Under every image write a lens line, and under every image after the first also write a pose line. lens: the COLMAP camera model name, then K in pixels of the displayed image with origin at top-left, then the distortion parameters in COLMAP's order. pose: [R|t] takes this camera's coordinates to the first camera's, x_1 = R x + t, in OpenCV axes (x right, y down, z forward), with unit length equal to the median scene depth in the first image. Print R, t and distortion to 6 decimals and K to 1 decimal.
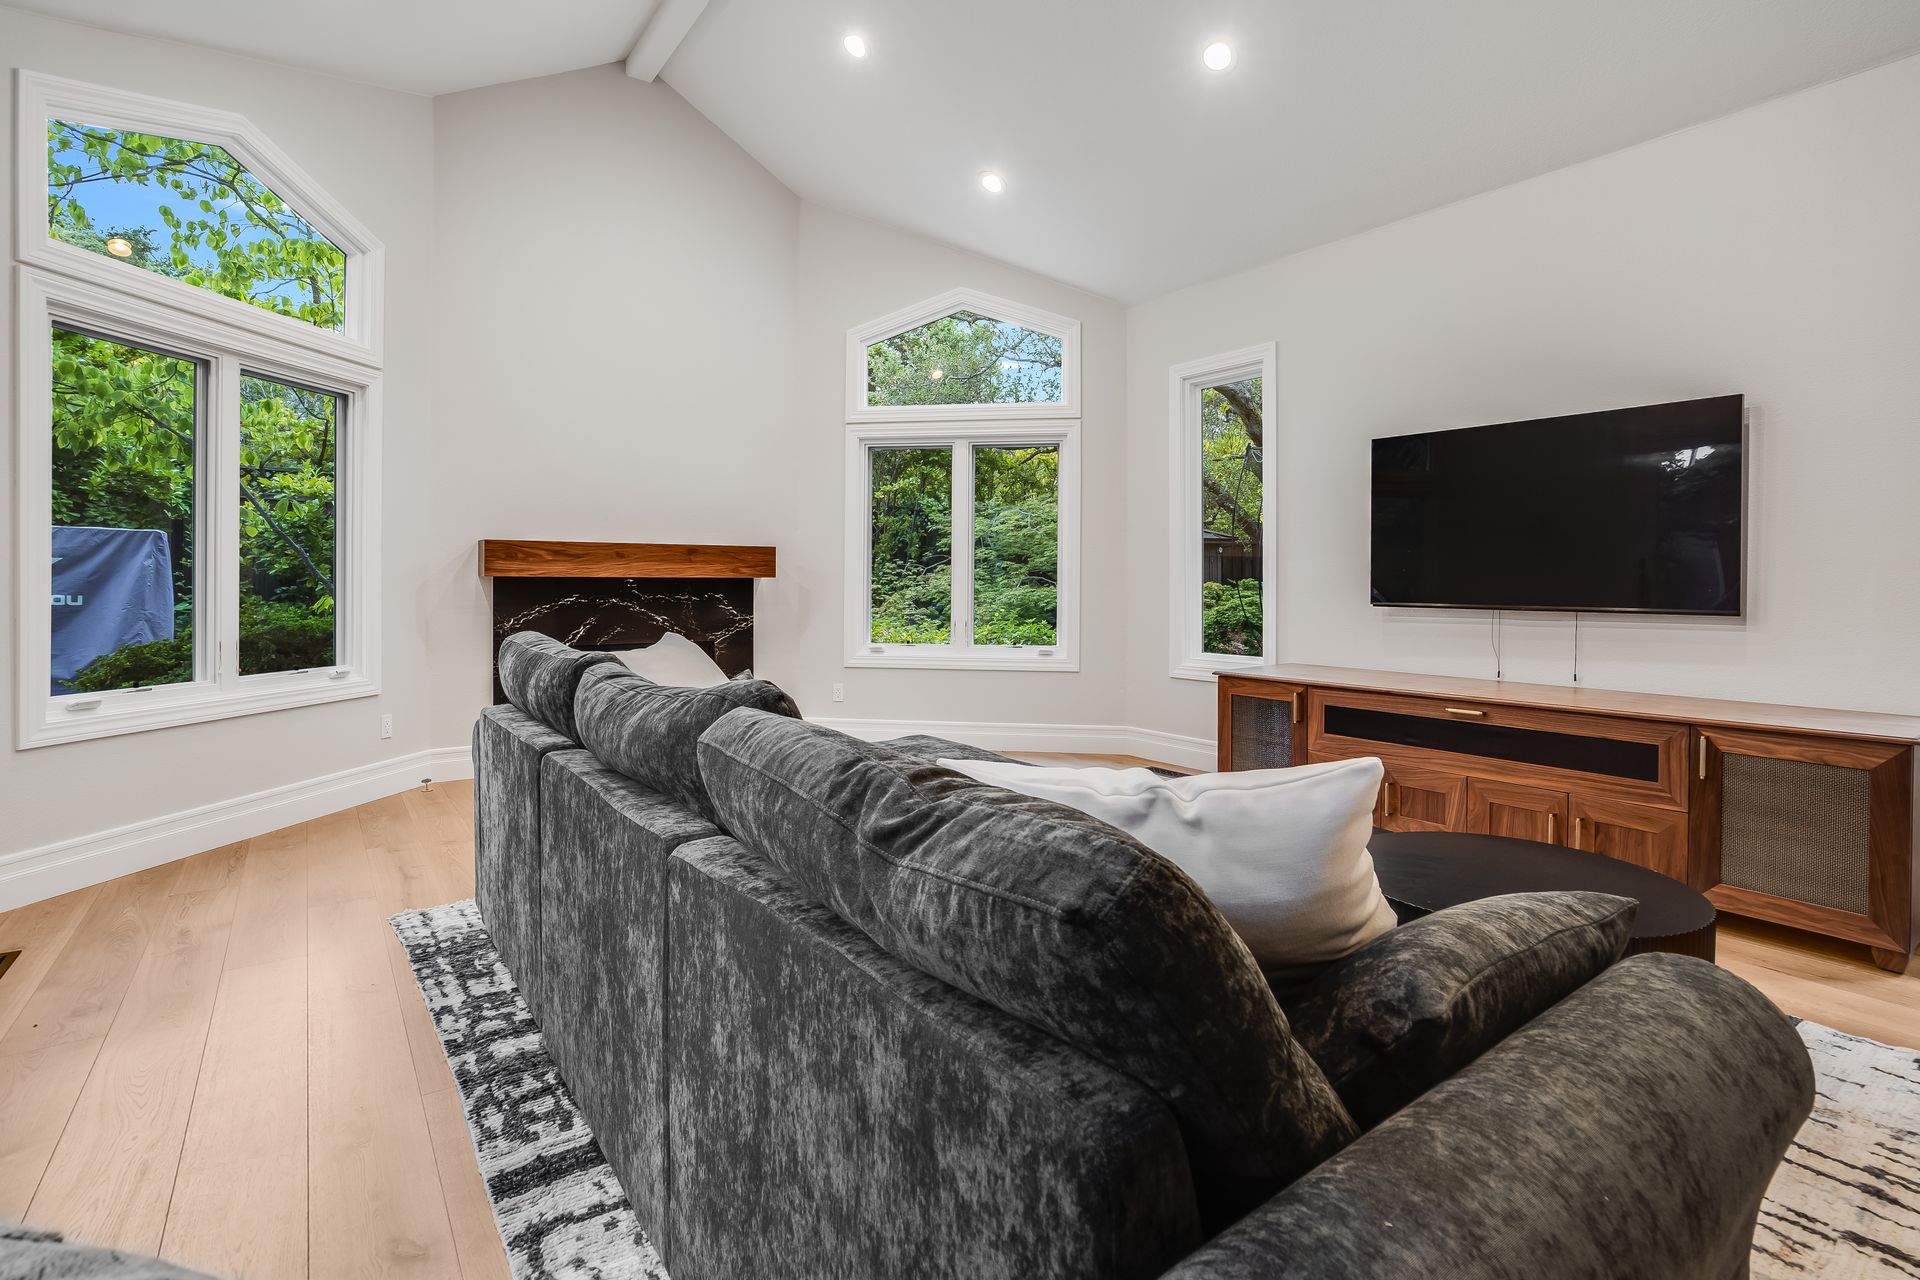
lens RADIAL K [[860.1, 0, 934.5], [0, 860.1, 596.4], [0, 0, 1]] dist [0.001113, 0.000272]
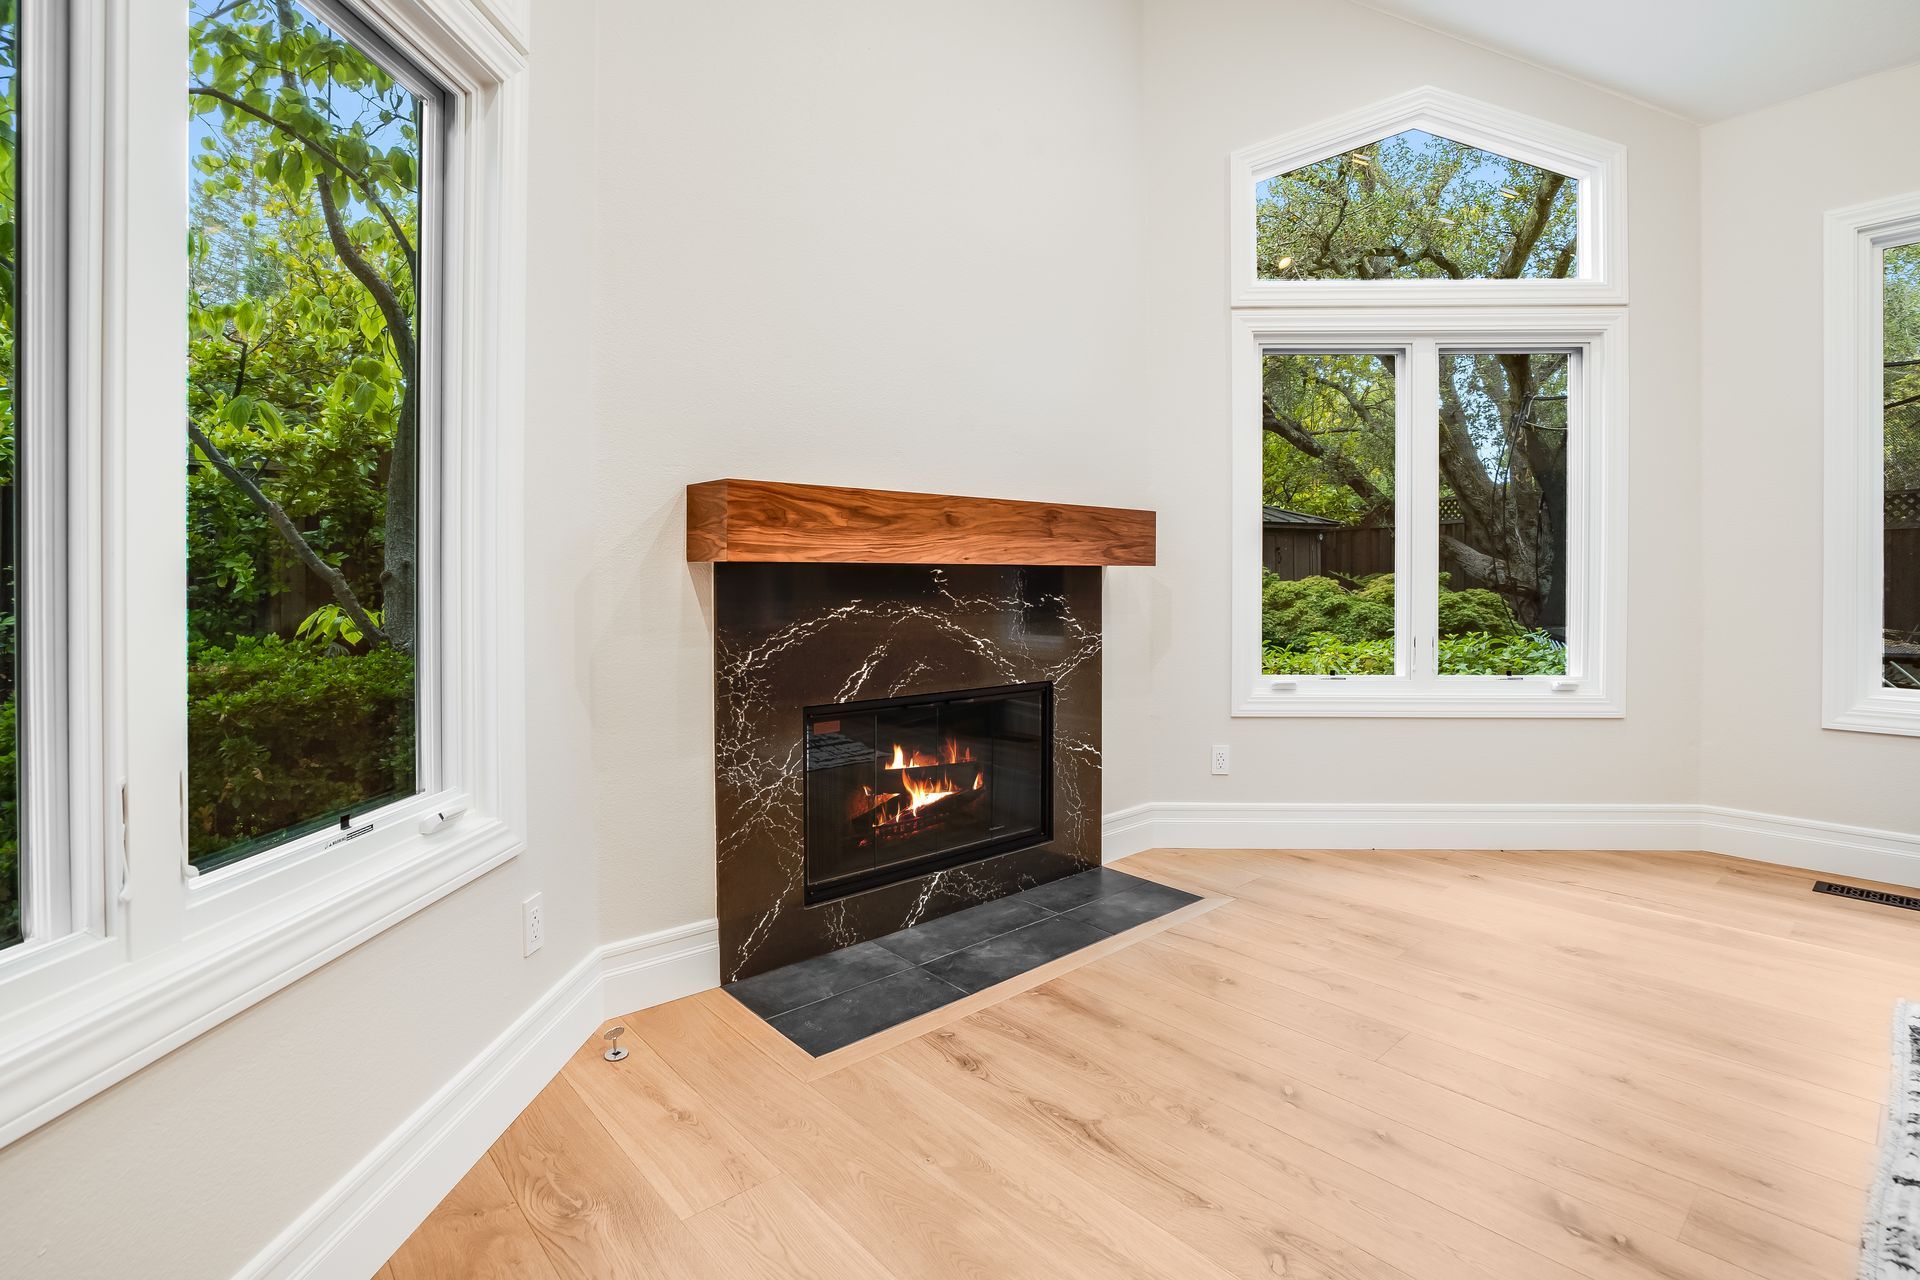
lens RADIAL K [[884.3, 0, 956.2], [0, 884.3, 618.7], [0, 0, 1]] dist [-0.045383, 0.021087]
pose [[0.995188, -0.006414, 0.097779, -0.397028], [0.003210, 0.999454, 0.032889, -0.007496], [-0.097936, -0.032416, 0.994665, 0.470702]]
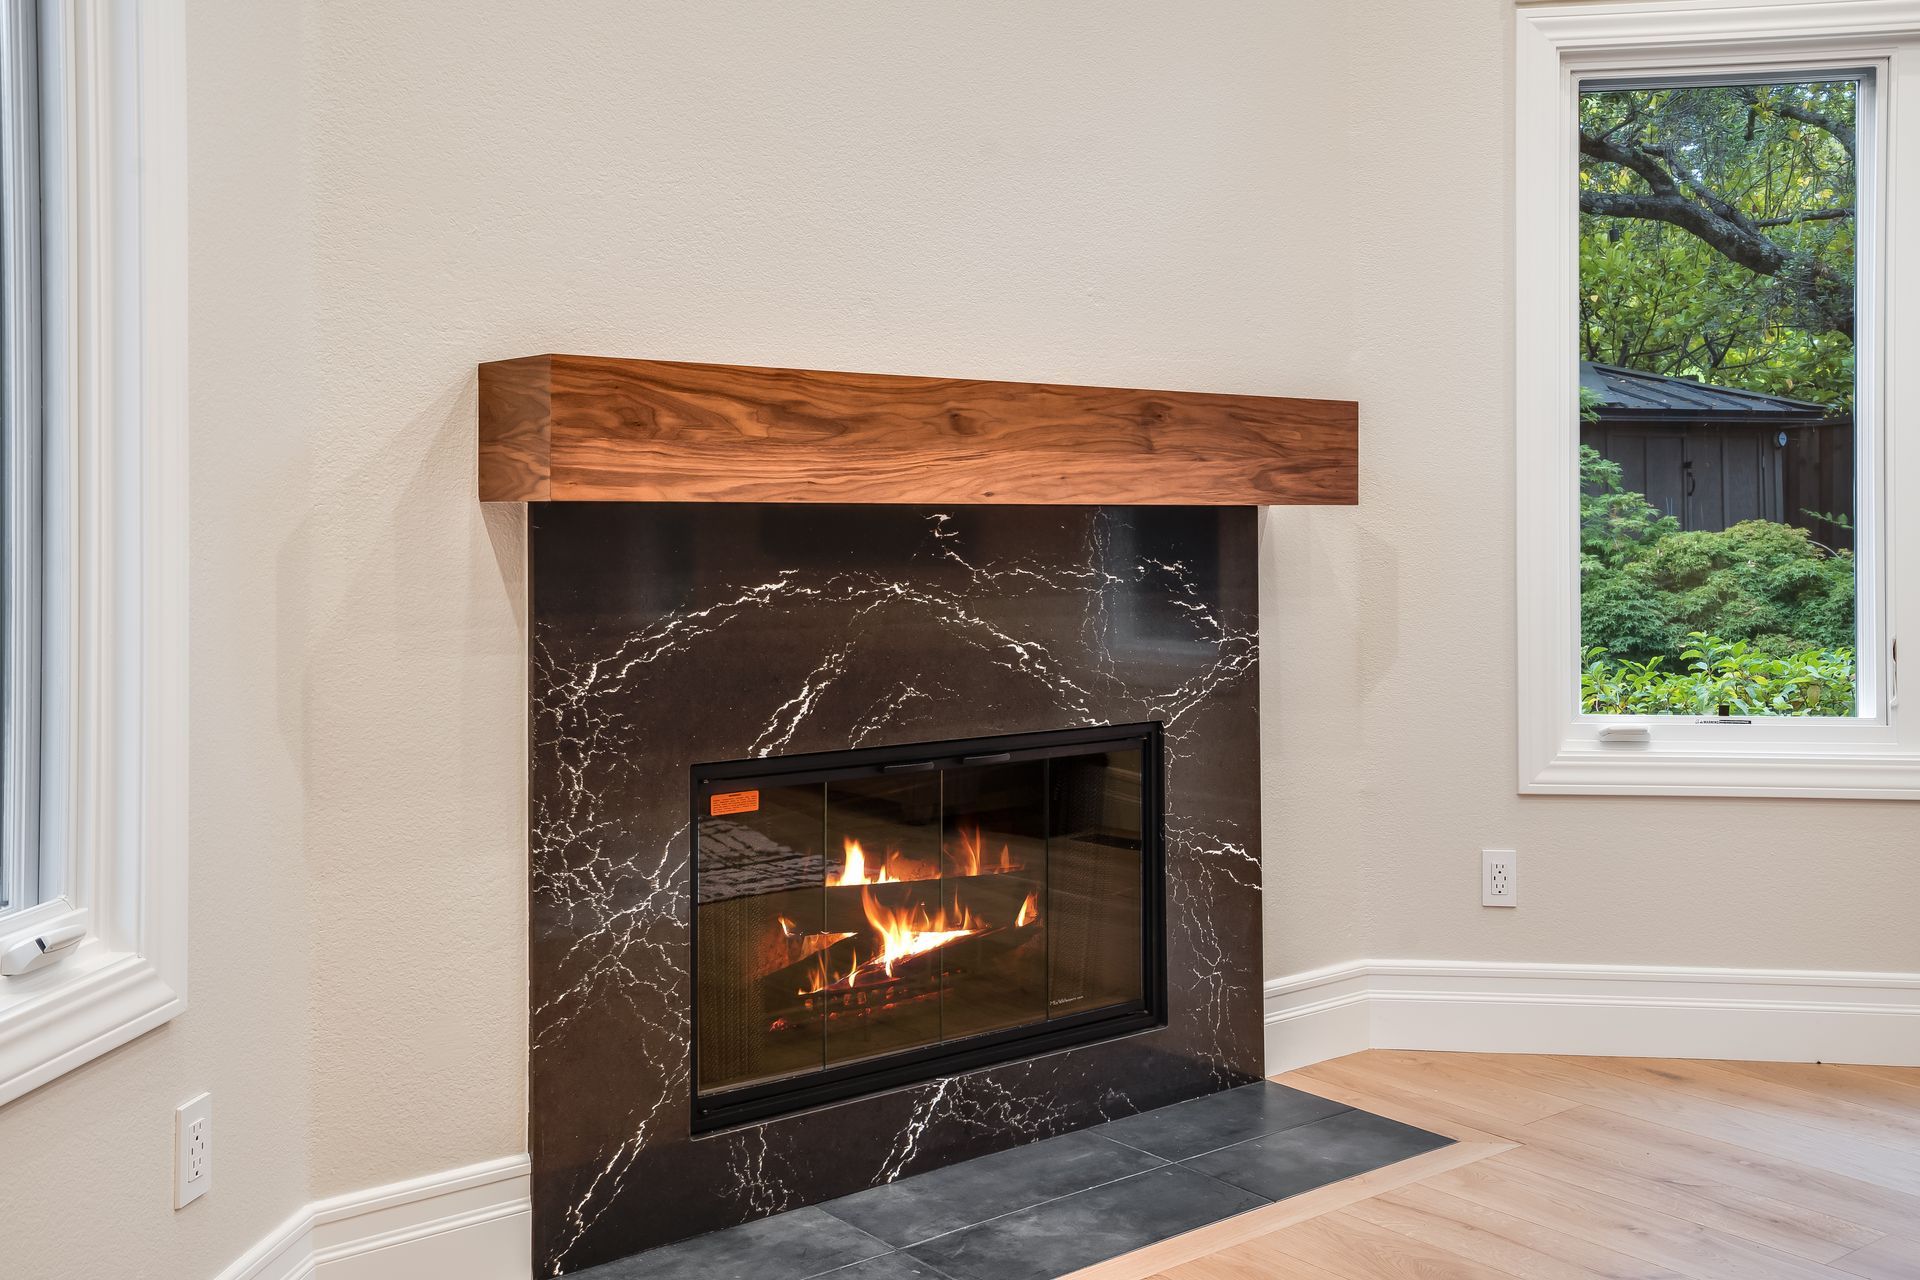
lens RADIAL K [[1809.6, 0, 960.9], [0, 1809.6, 585.8], [0, 0, 1]] dist [0.075924, 0.003029]
pose [[0.998362, -0.007738, 0.056680, -0.382911], [0.006730, 0.999816, 0.017948, -0.006675], [-0.056809, -0.017538, 0.998231, 0.409527]]
